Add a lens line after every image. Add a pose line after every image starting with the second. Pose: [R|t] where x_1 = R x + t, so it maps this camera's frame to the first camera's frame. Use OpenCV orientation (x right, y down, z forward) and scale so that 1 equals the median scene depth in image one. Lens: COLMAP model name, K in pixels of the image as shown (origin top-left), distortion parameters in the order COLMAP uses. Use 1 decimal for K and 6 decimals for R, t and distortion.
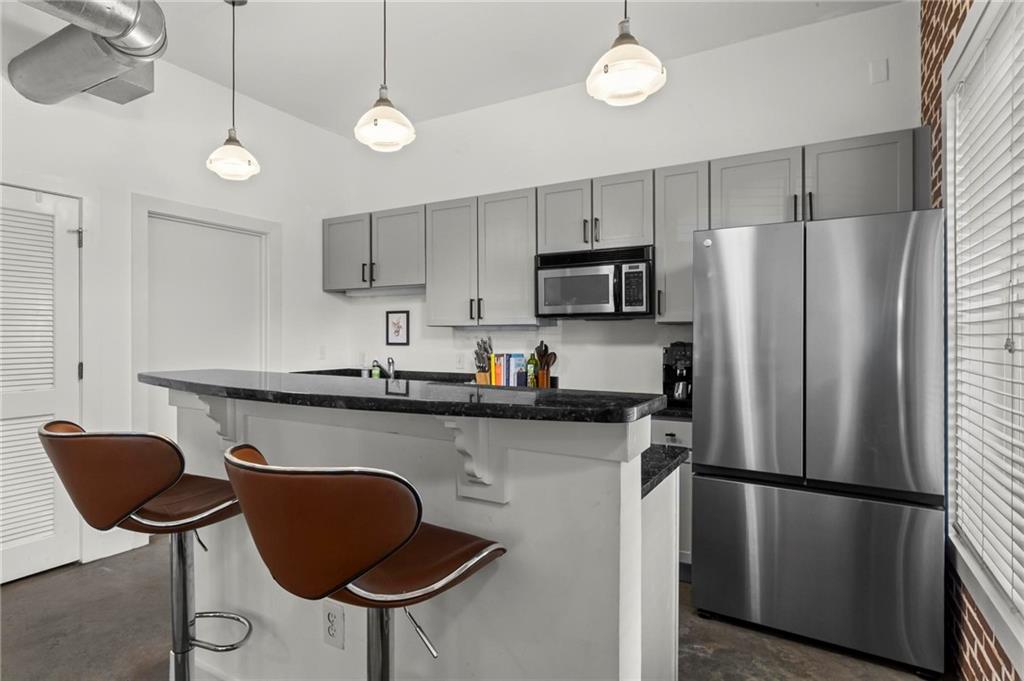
lens RADIAL K [[542.5, 0, 512.0], [0, 542.5, 340.5], [0, 0, 1]] dist [-0.002384, 0.001309]
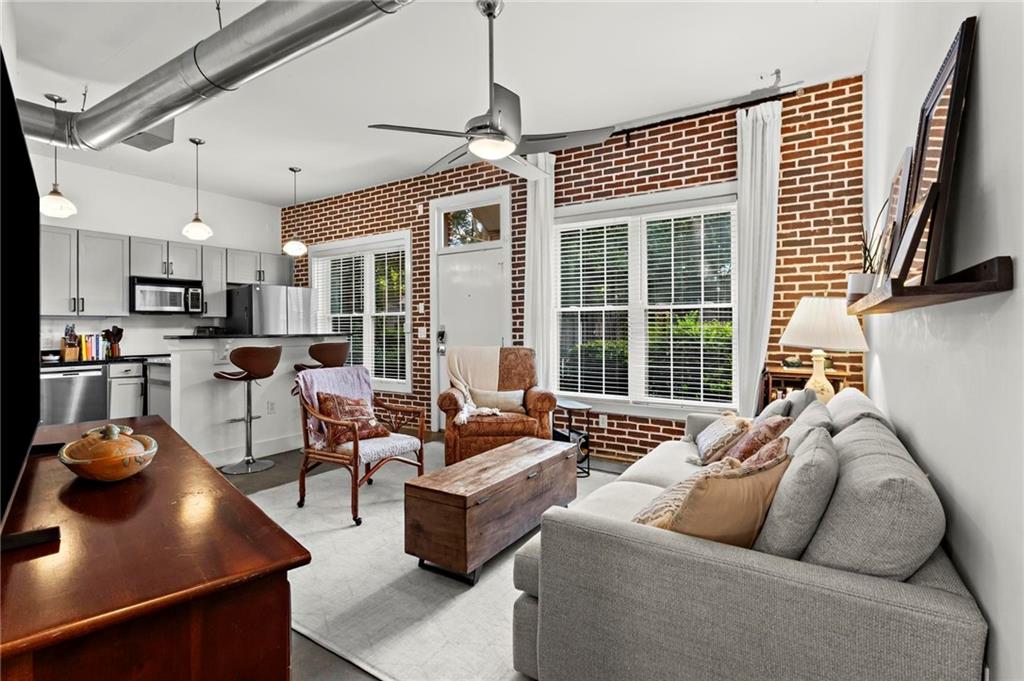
lens RADIAL K [[484.6, 0, 508.9], [0, 484.6, 328.0], [0, 0, 1]] dist [-0.000924, -0.000344]
pose [[0.054536, -0.000452, 0.998512, -1.481390], [0.012456, 0.999922, -0.000228, 0.023897], [-0.998434, 0.012450, 0.054537, -0.288277]]
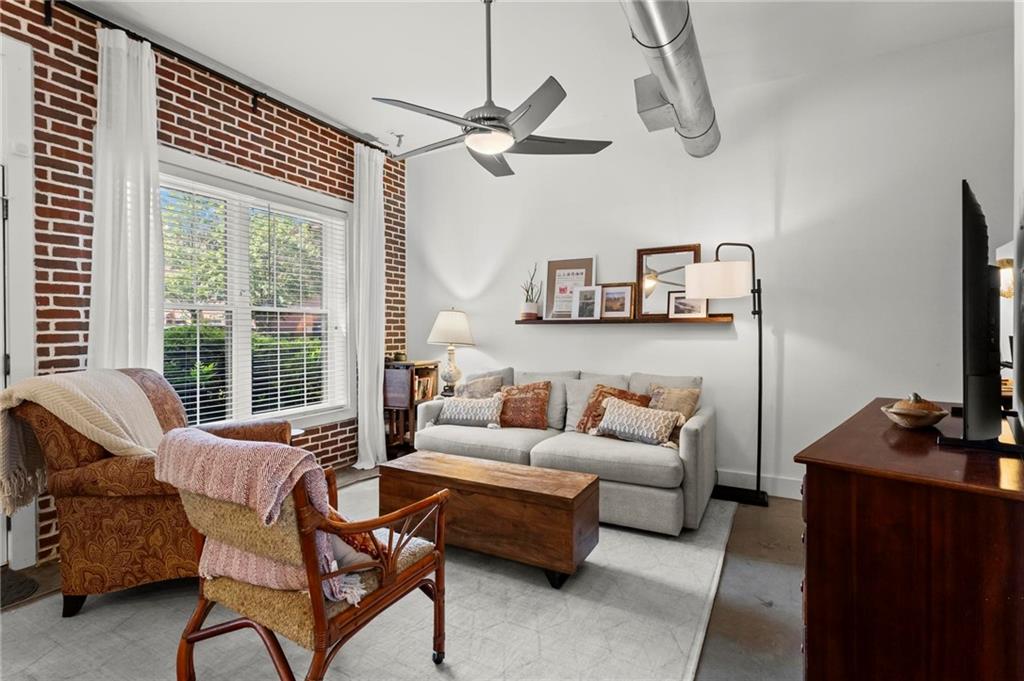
lens RADIAL K [[484.6, 0, 508.9], [0, 484.6, 328.0], [0, 0, 1]] dist [-0.000924, -0.000344]
pose [[-0.999750, -0.000501, -0.022332, -0.683543], [-0.000801, 0.999910, 0.013400, 0.002148], [0.022323, 0.013415, -0.999661, 0.568807]]
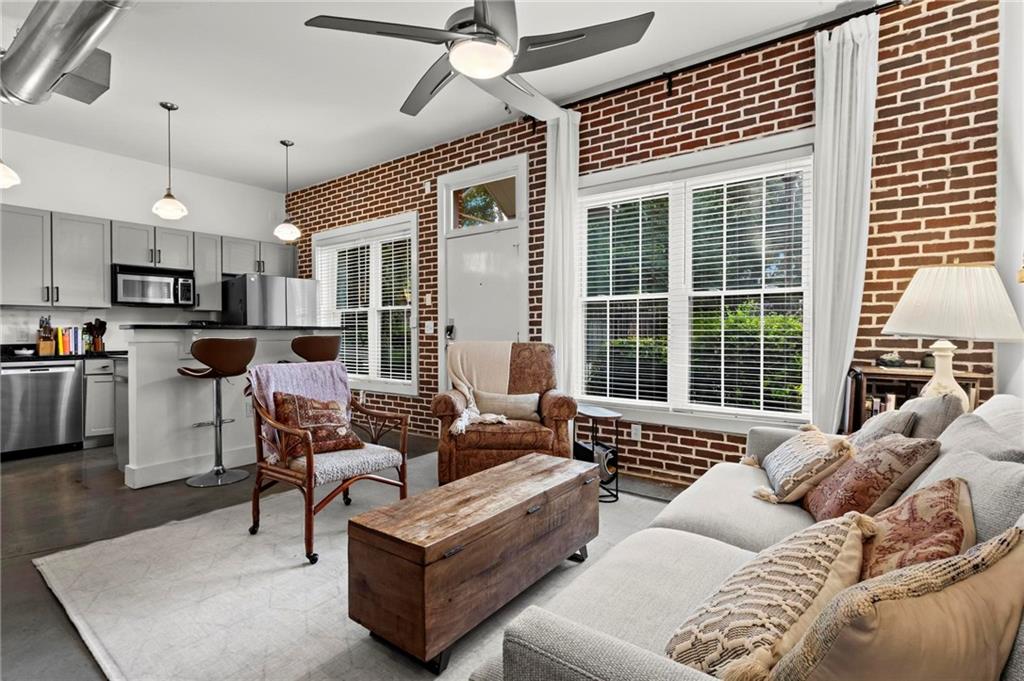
lens RADIAL K [[487.4, 0, 506.9], [0, 487.4, 338.5], [0, 0, 1]] dist [0.003336, -0.000223]
pose [[0.127621, -0.013549, 0.991731, -1.265679], [0.009154, 0.999880, 0.012483, 0.054460], [-0.991781, 0.007485, 0.127729, -0.323539]]
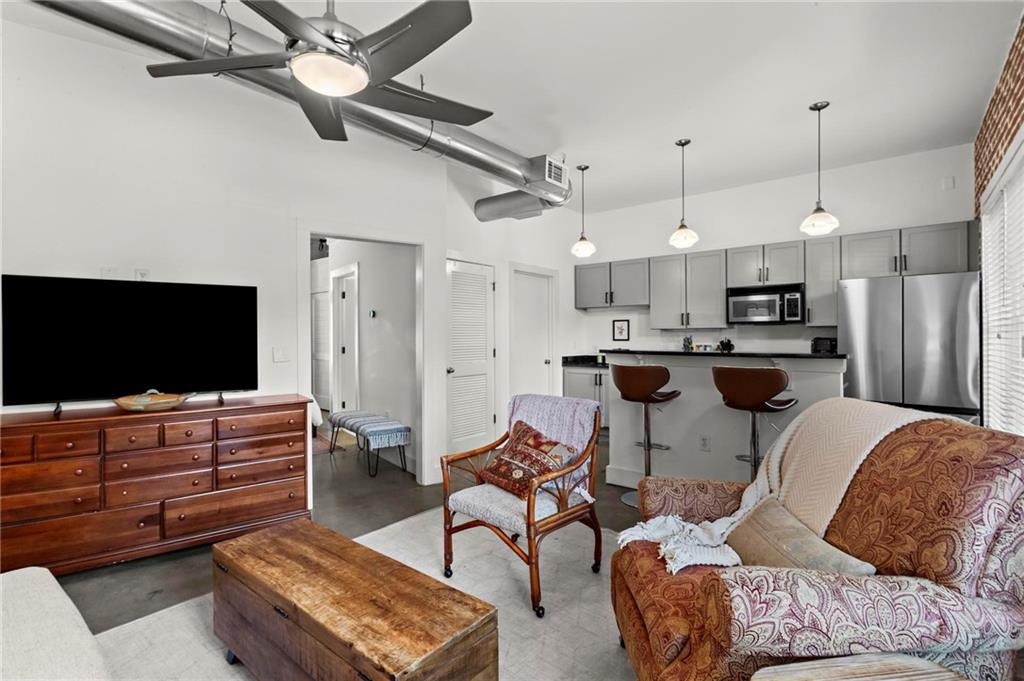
lens RADIAL K [[487.4, 0, 506.9], [0, 487.4, 338.5], [0, 0, 1]] dist [0.003336, -0.000223]
pose [[0.985922, -0.003157, -0.167174, -0.407676], [0.002398, 0.999986, -0.004741, 0.010939], [0.167187, 0.004273, 0.985916, -0.693391]]
